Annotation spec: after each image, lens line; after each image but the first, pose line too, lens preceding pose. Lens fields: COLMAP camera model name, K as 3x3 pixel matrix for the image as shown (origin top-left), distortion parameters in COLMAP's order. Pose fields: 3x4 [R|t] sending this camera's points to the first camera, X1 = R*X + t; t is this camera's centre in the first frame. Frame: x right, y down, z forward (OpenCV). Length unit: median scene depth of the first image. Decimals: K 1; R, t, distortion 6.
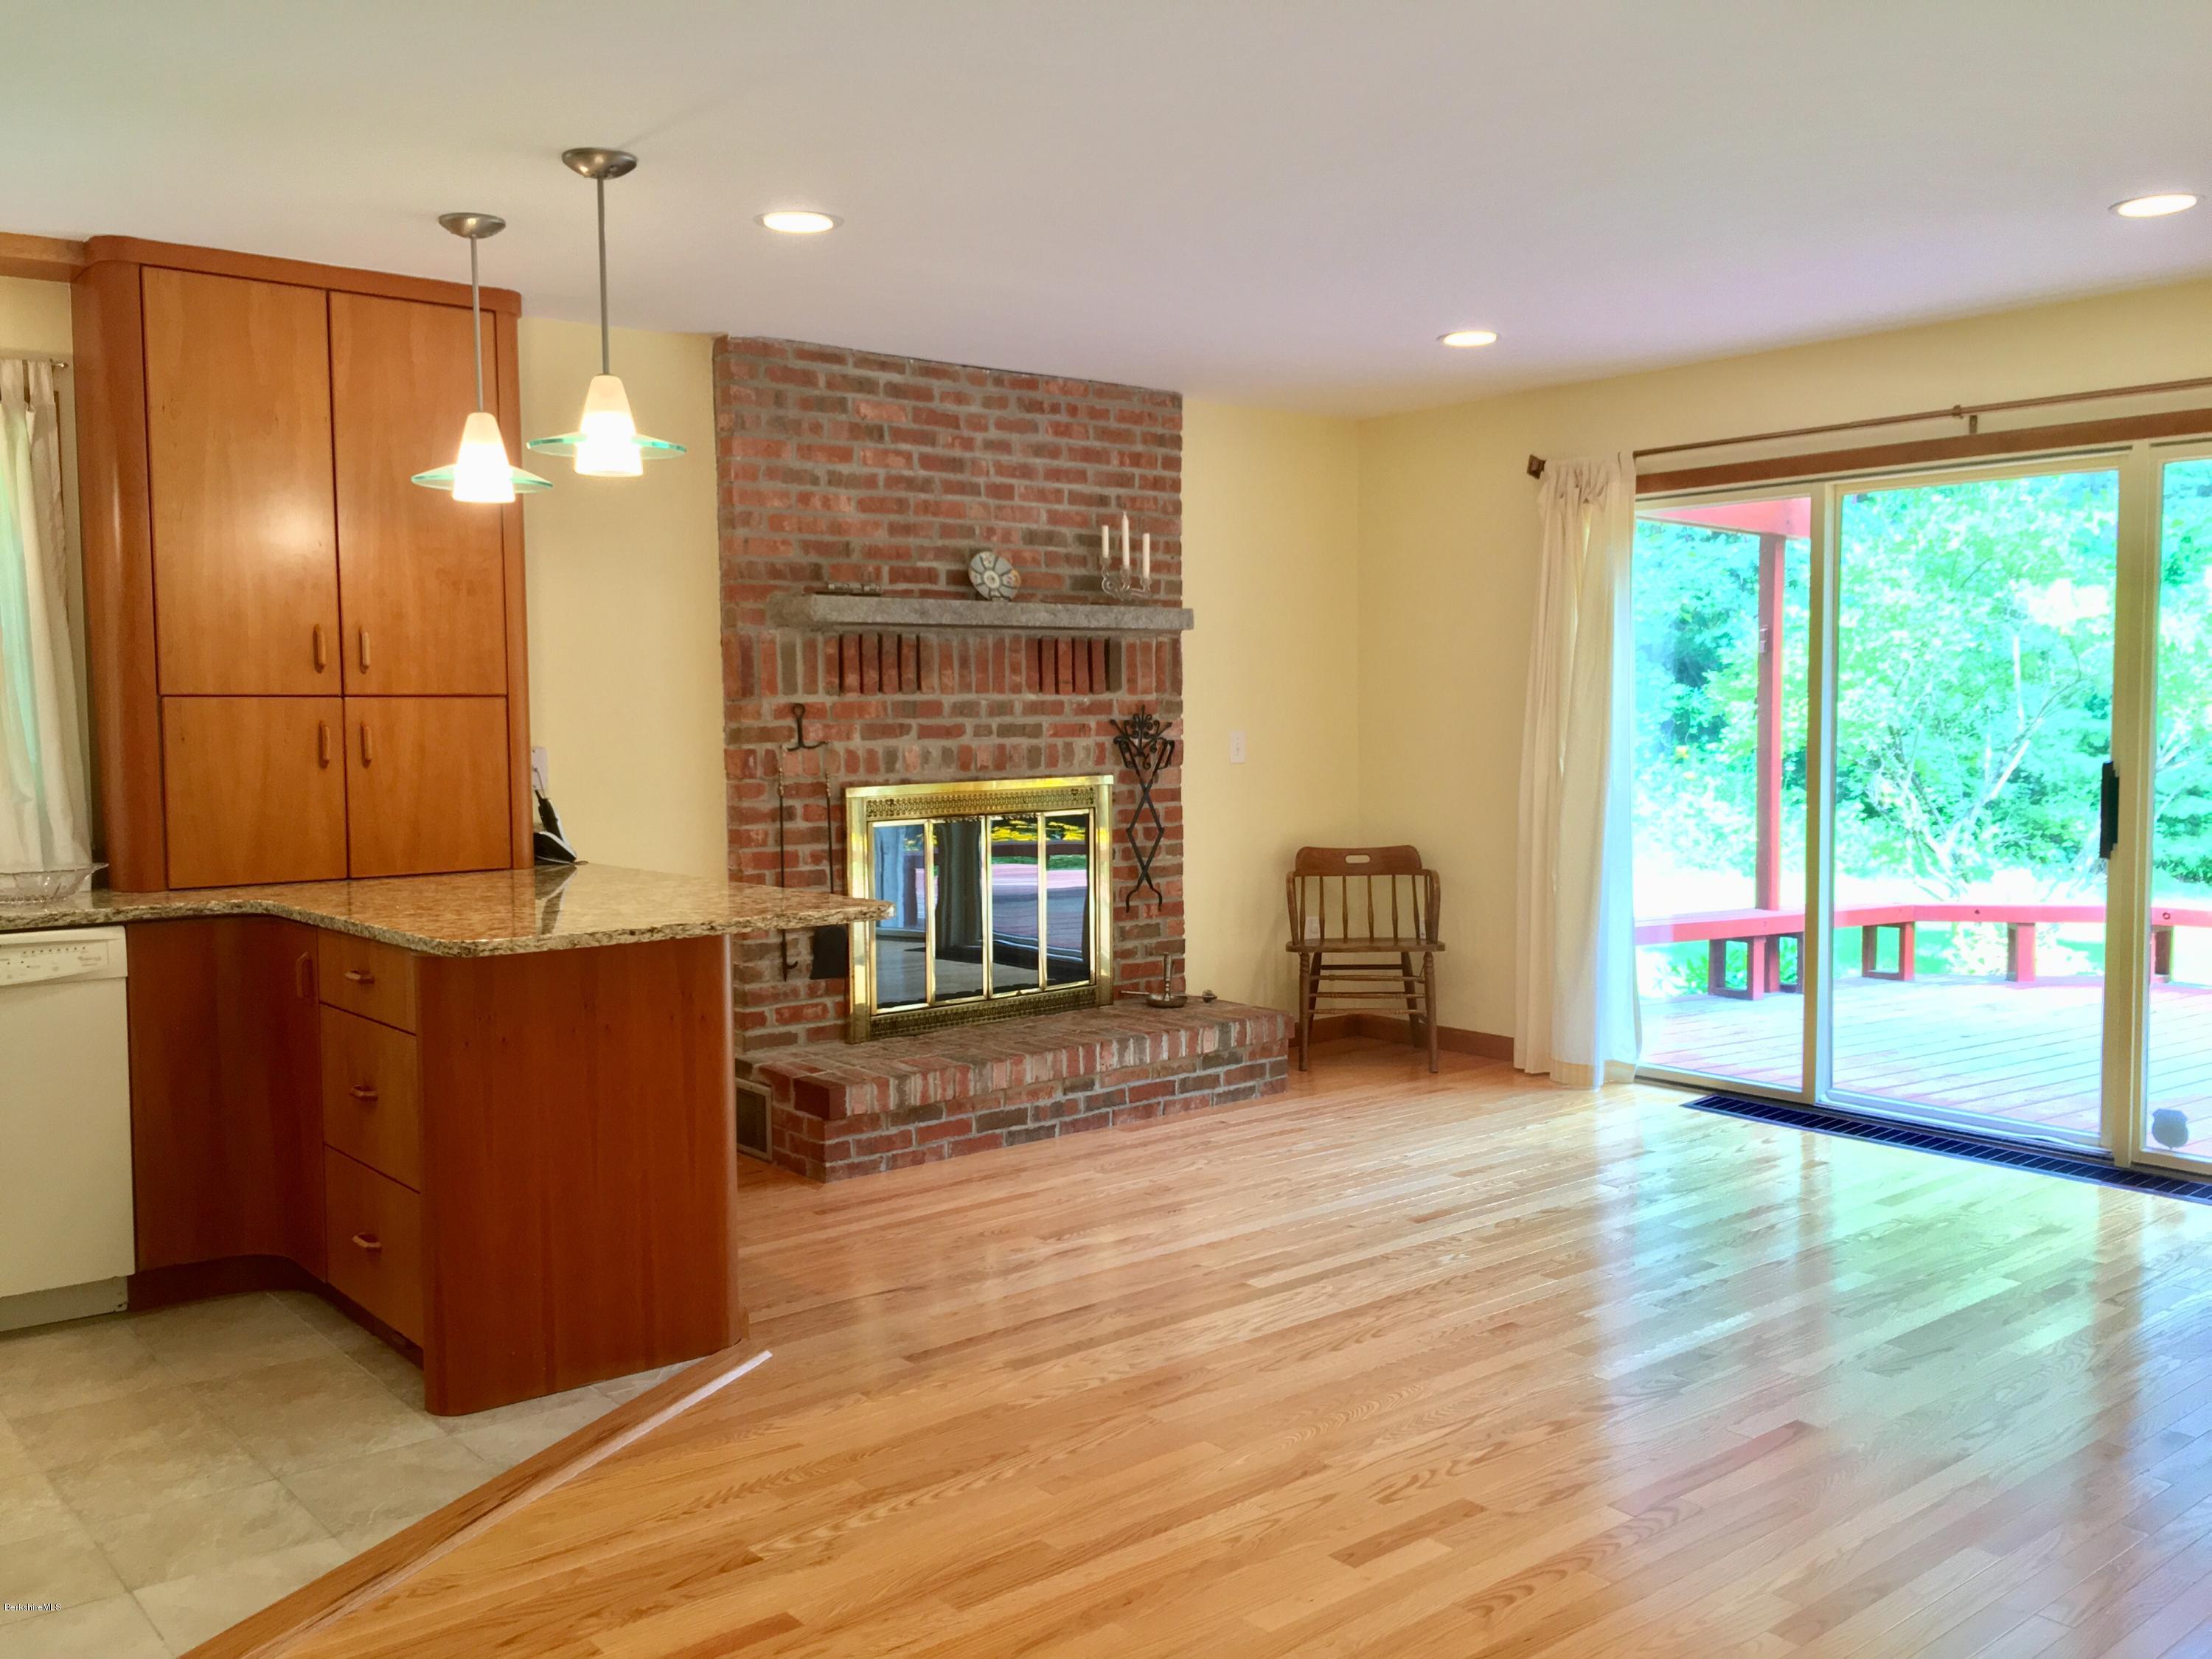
lens RADIAL K [[1887.9, 0, 1104.0], [0, 1887.9, 817.2], [0, 0, 1]] dist [0.063889, -0.078295]
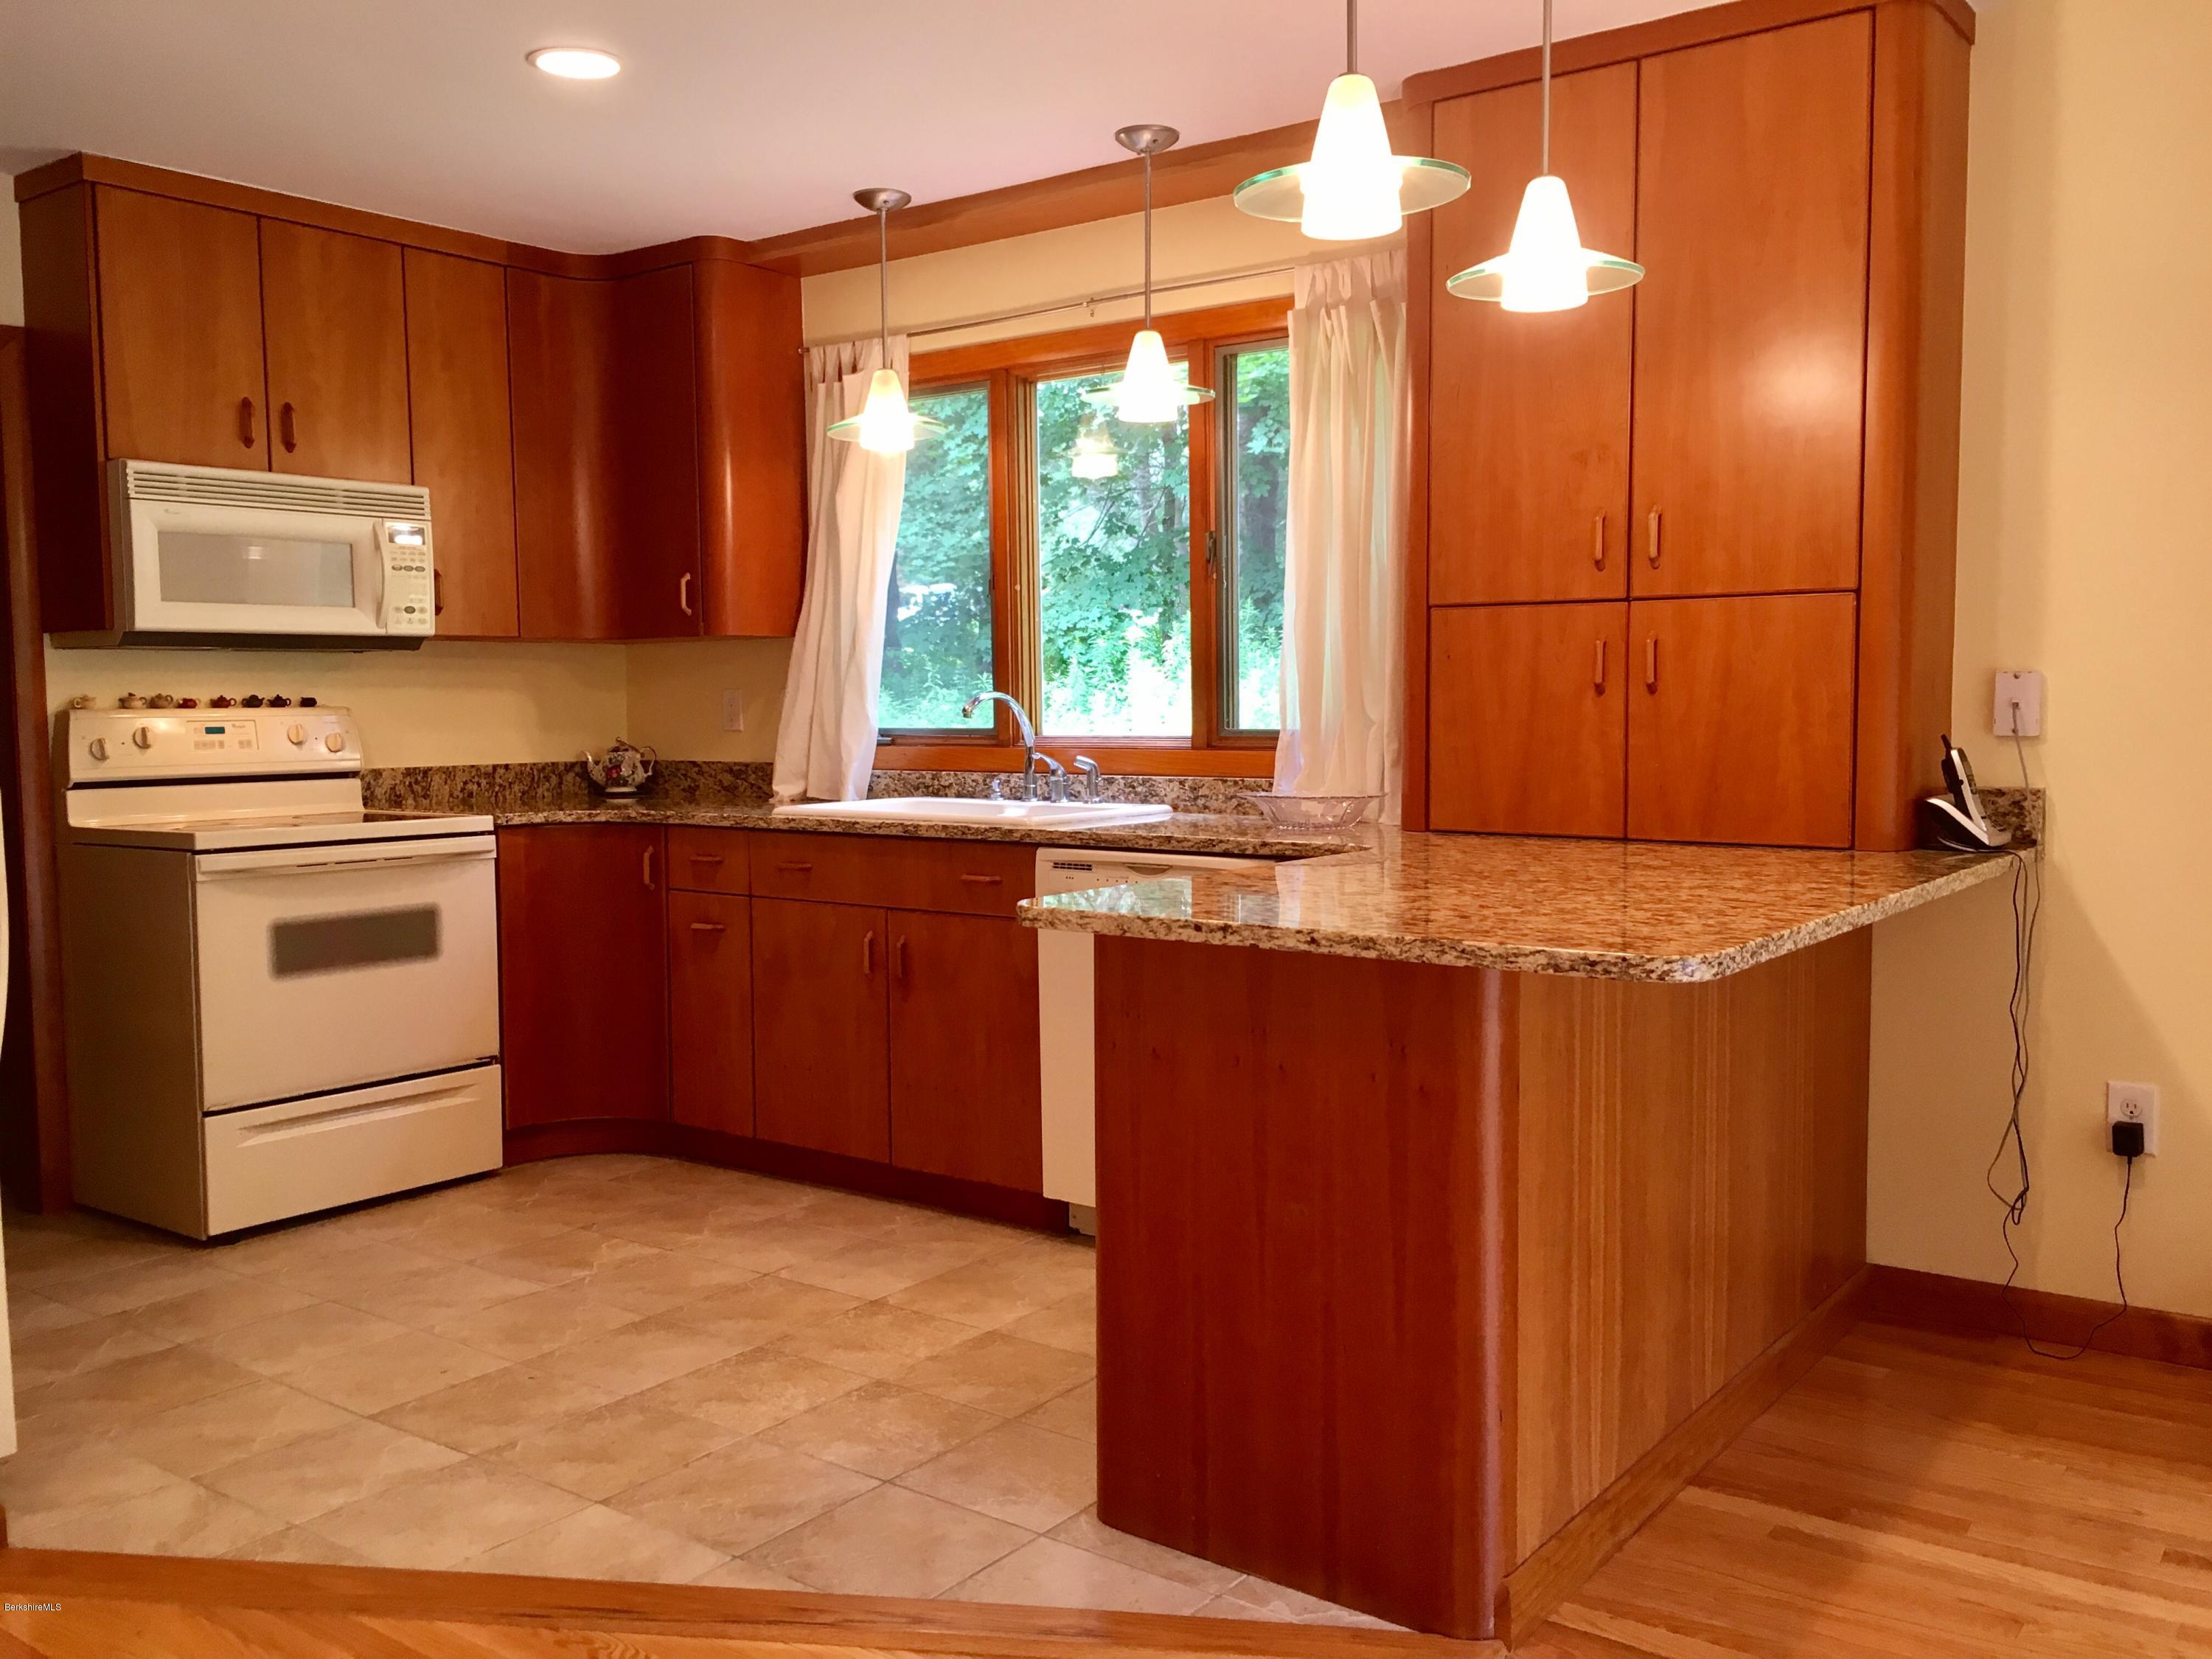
lens RADIAL K [[1887.9, 0, 1099.4], [0, 1887.9, 826.7], [0, 0, 1]] dist [0.063889, -0.078295]
pose [[0.234755, 0.076823, -0.969014, 0.239190], [-0.050832, 0.996478, 0.066686, -0.010600], [0.970725, 0.033602, 0.237833, 0.503308]]
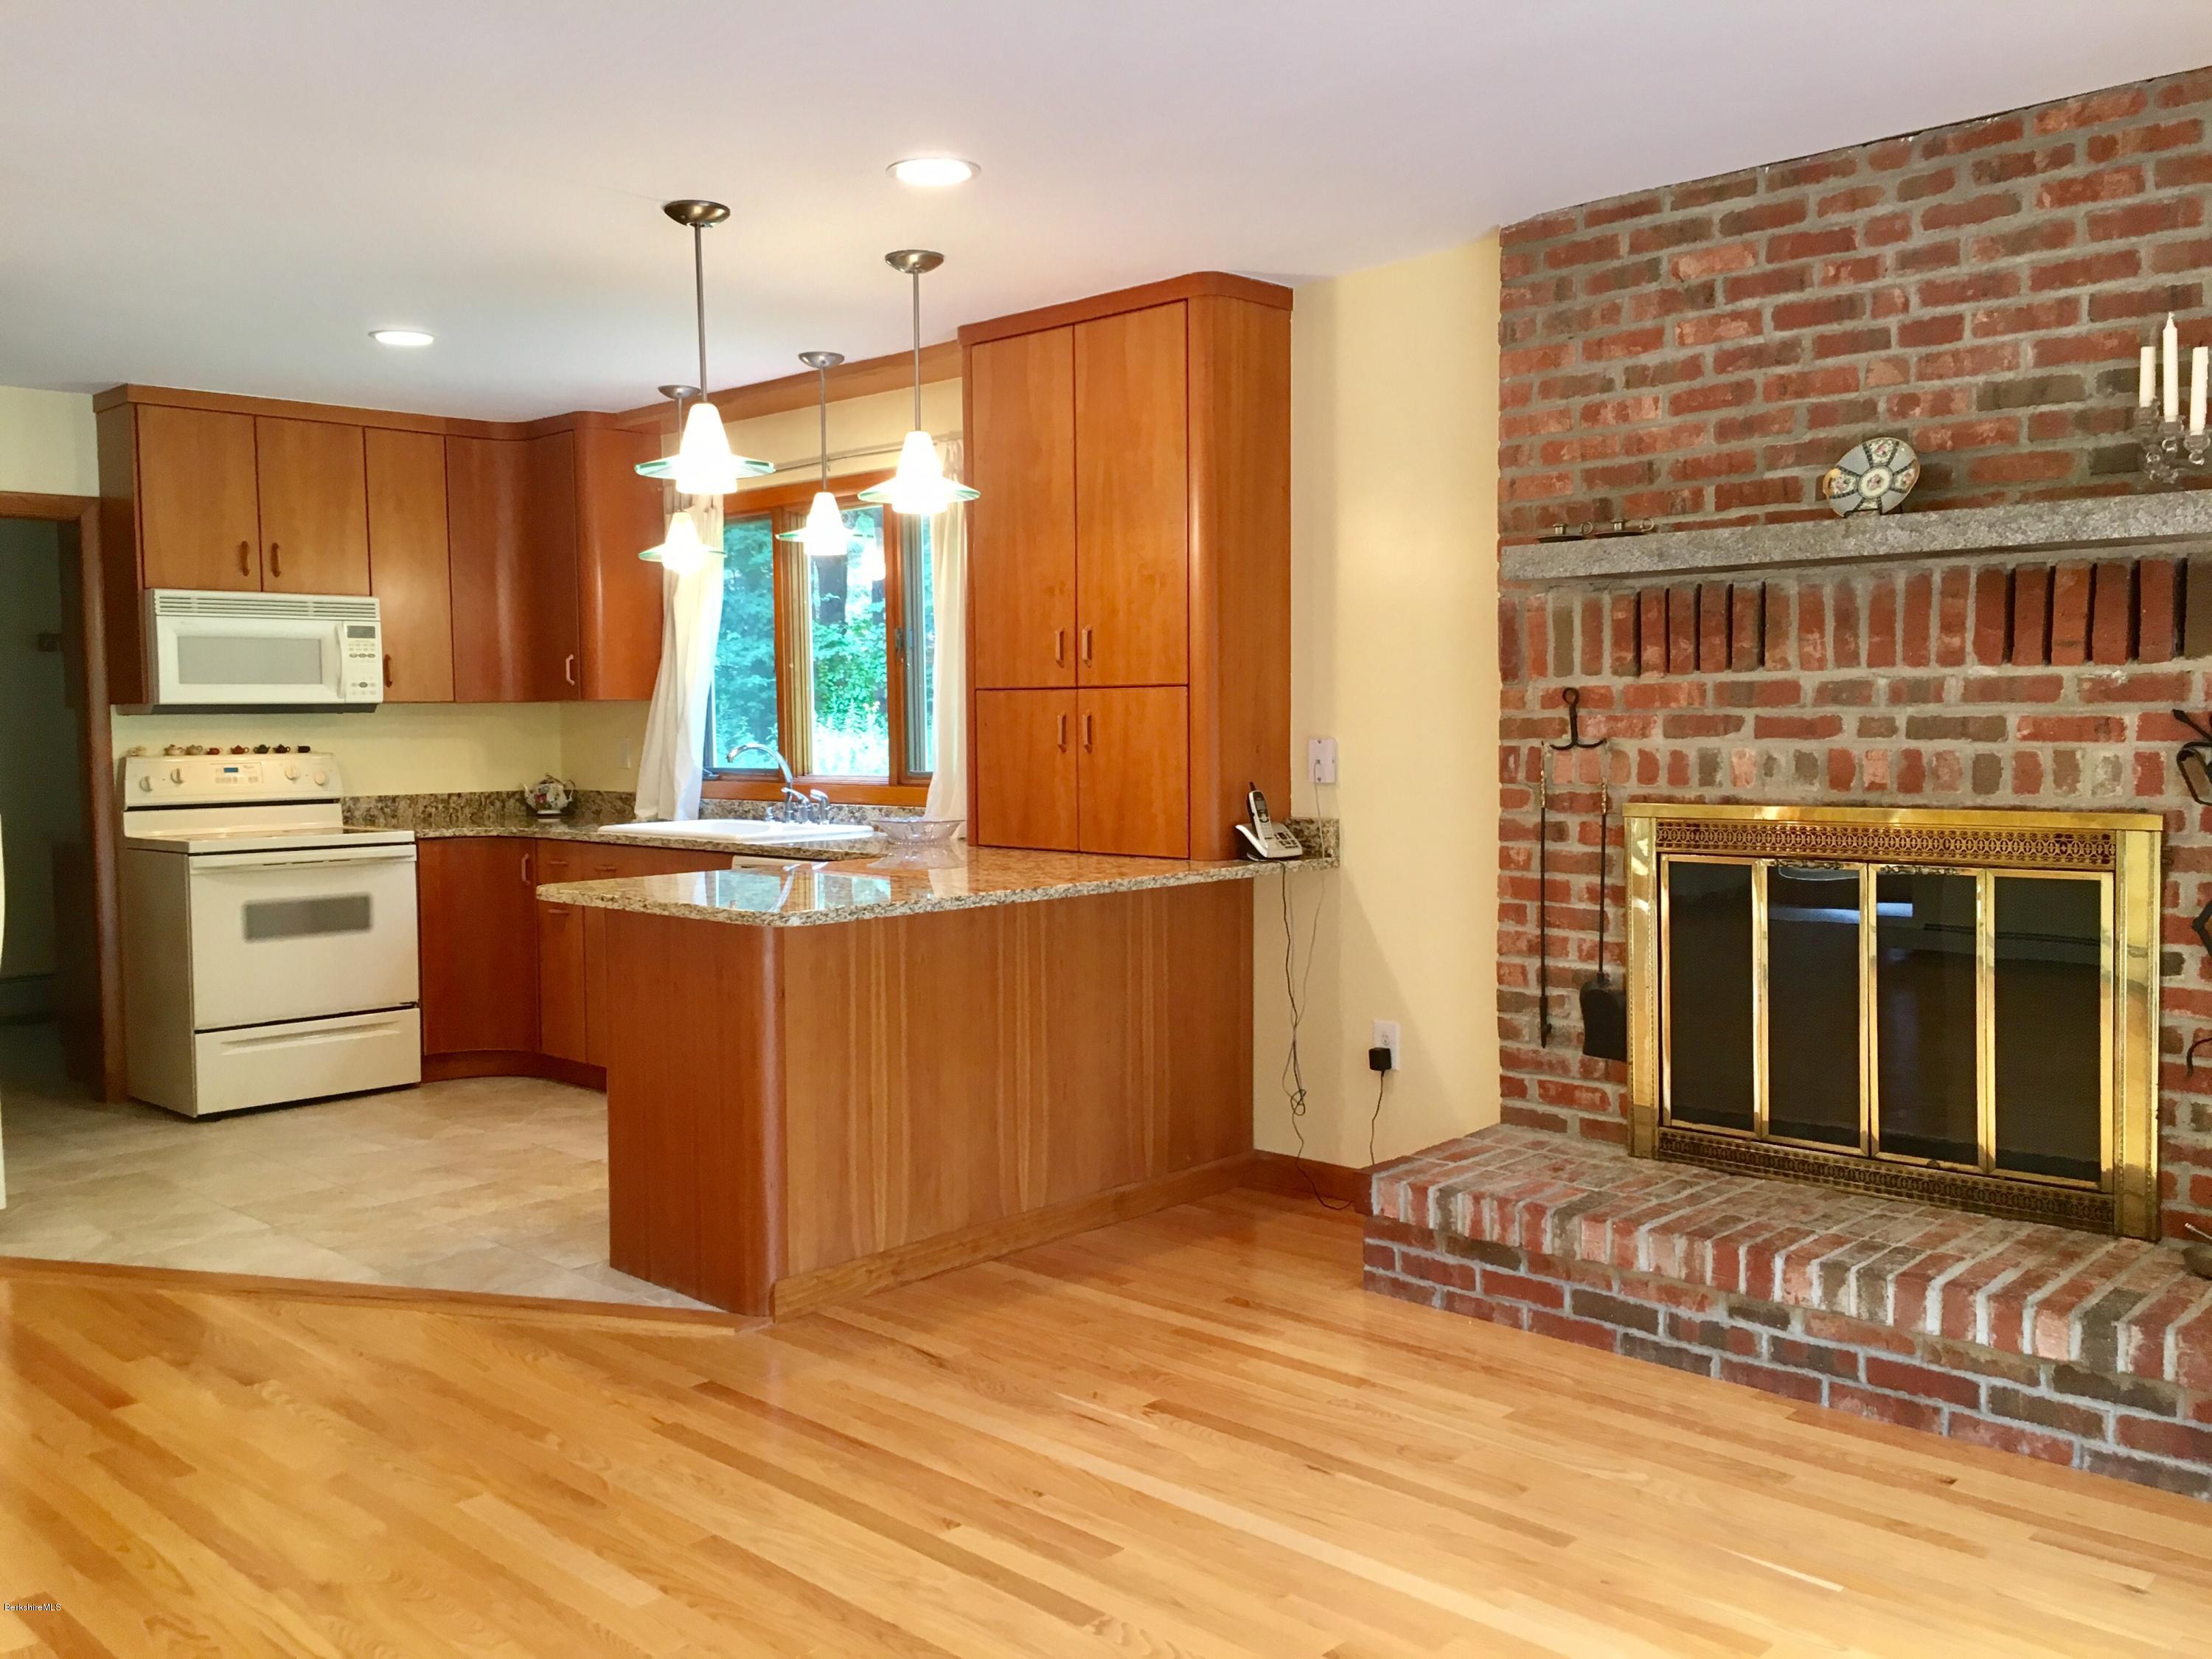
lens RADIAL K [[1887.9, 0, 1102.3], [0, 1887.9, 822.9], [0, 0, 1]] dist [0.063889, -0.078295]
pose [[0.108501, 0.066617, -0.991862, 0.573497], [-0.048799, 0.996906, 0.061618, -0.043753], [0.992898, 0.041717, 0.111416, 0.729675]]
